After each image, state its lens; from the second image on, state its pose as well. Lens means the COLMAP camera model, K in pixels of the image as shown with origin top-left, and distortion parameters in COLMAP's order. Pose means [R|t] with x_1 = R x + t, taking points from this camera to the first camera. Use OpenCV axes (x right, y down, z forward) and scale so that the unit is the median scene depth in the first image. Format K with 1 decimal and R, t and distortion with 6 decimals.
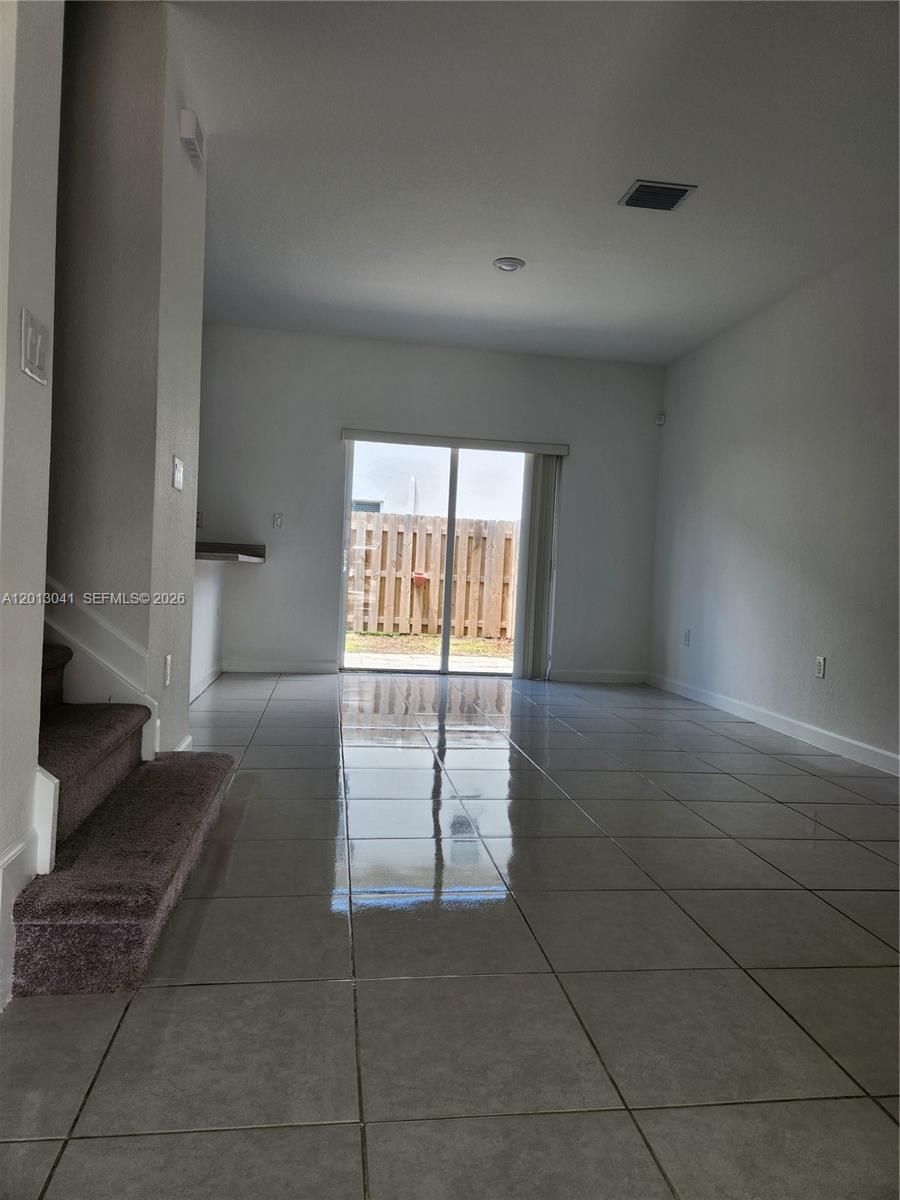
lens RADIAL K [[802.4, 0, 450.0], [0, 802.4, 600.0], [0, 0, 1]] dist [0.111954, -0.098553]
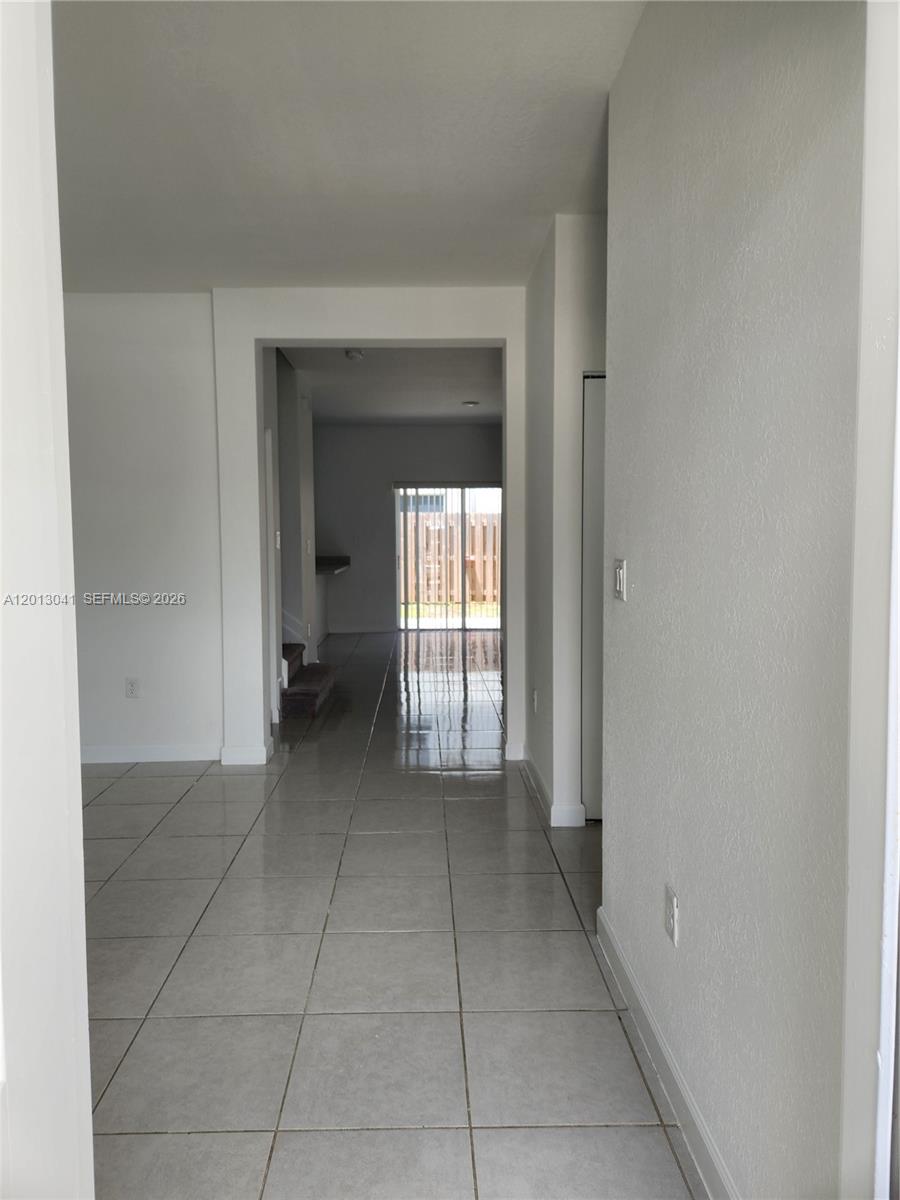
lens RADIAL K [[802.4, 0, 450.0], [0, 802.4, 600.0], [0, 0, 1]] dist [0.111954, -0.098553]
pose [[0.992243, -0.043020, -0.116629, 0.155869], [0.048503, 0.997827, 0.044588, -0.040333], [0.114457, -0.049899, 0.992174, -0.587428]]
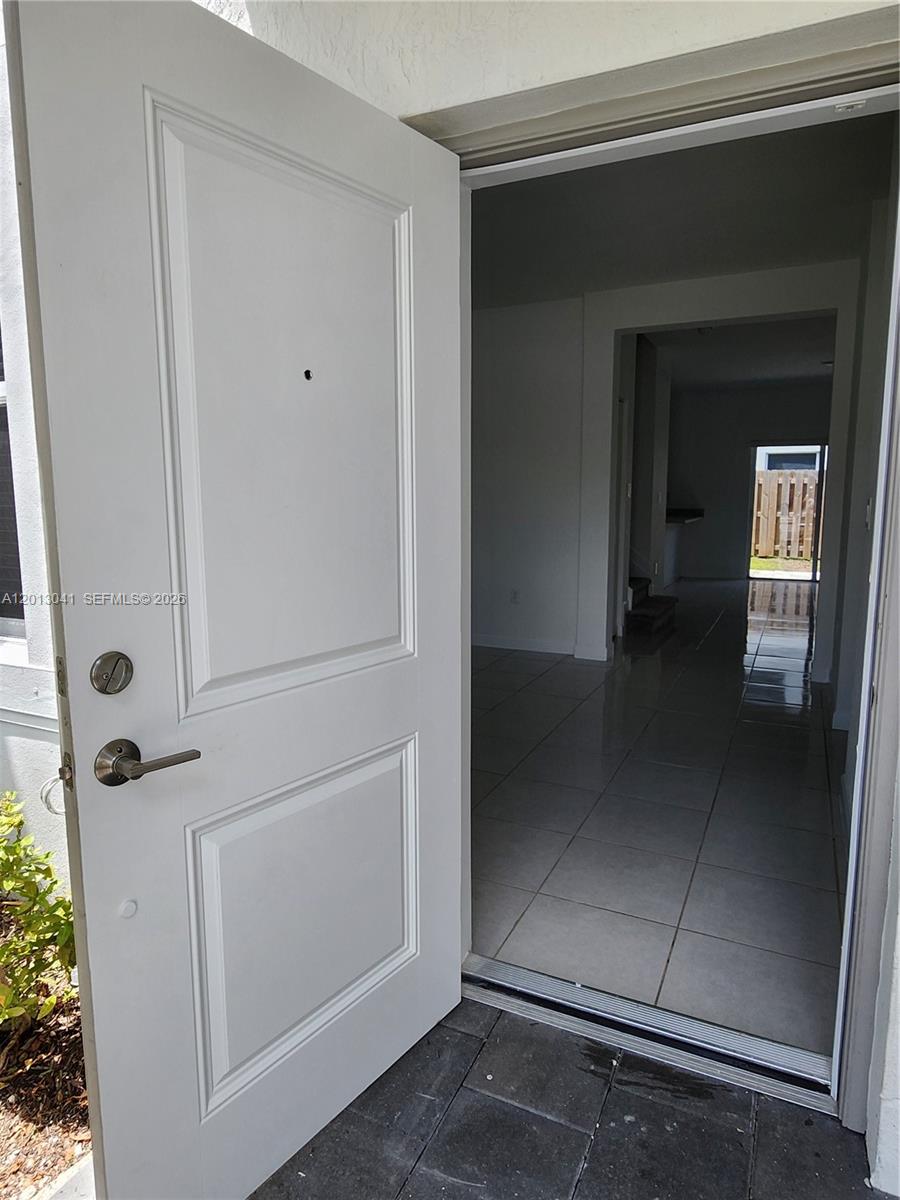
lens RADIAL K [[736.8, 0, 452.8], [0, 736.8, 591.4], [0, 0, 1]] dist [0.002937, 0.000404]
pose [[0.830192, 0.025492, -0.556894, 0.226196], [0.021110, 0.996800, 0.077098, -0.021554], [0.557077, -0.075762, 0.826998, -0.693821]]
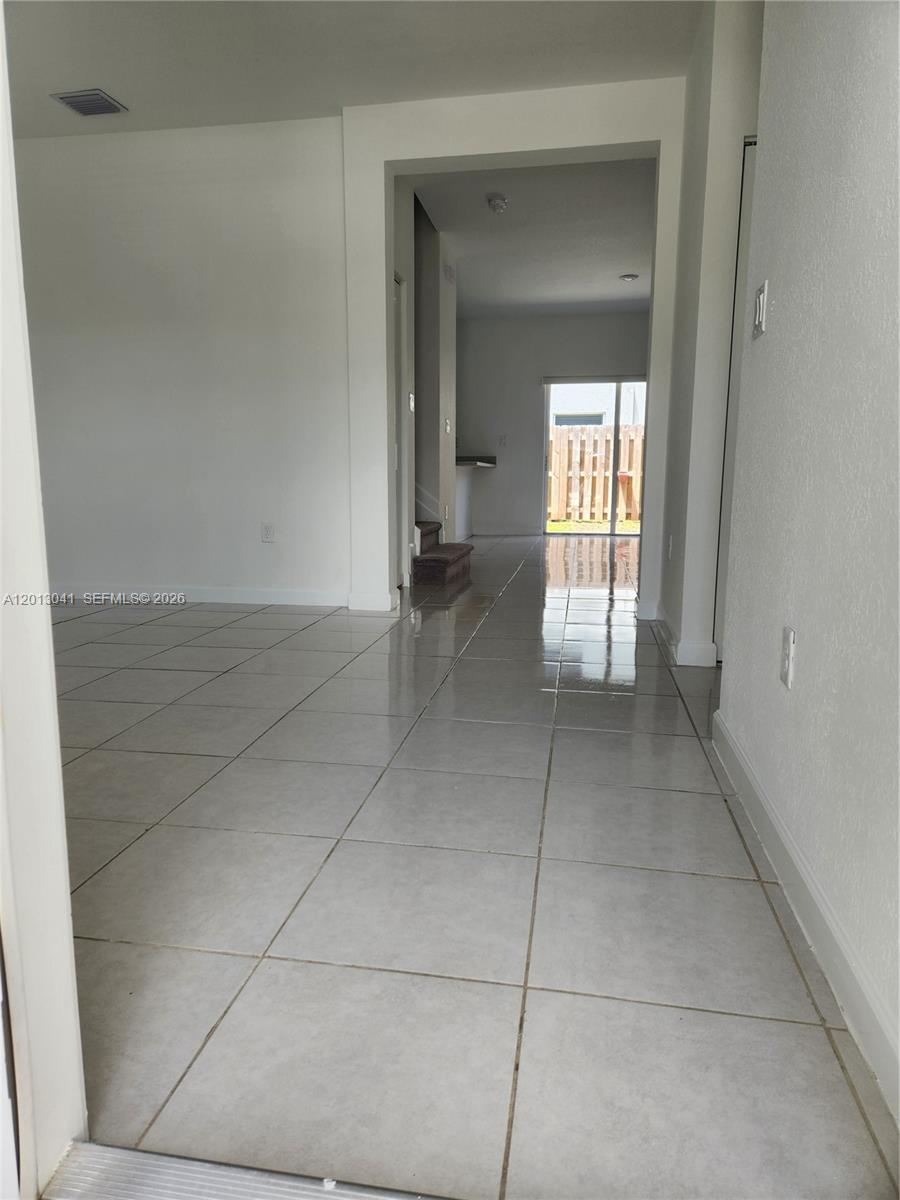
lens RADIAL K [[802.4, 0, 450.0], [0, 802.4, 600.0], [0, 0, 1]] dist [0.111954, -0.098553]
pose [[0.951231, 0.004190, -0.308450, 0.174140], [0.030231, 0.993828, 0.106731, 0.041208], [0.306993, -0.110851, 0.945234, -0.559760]]
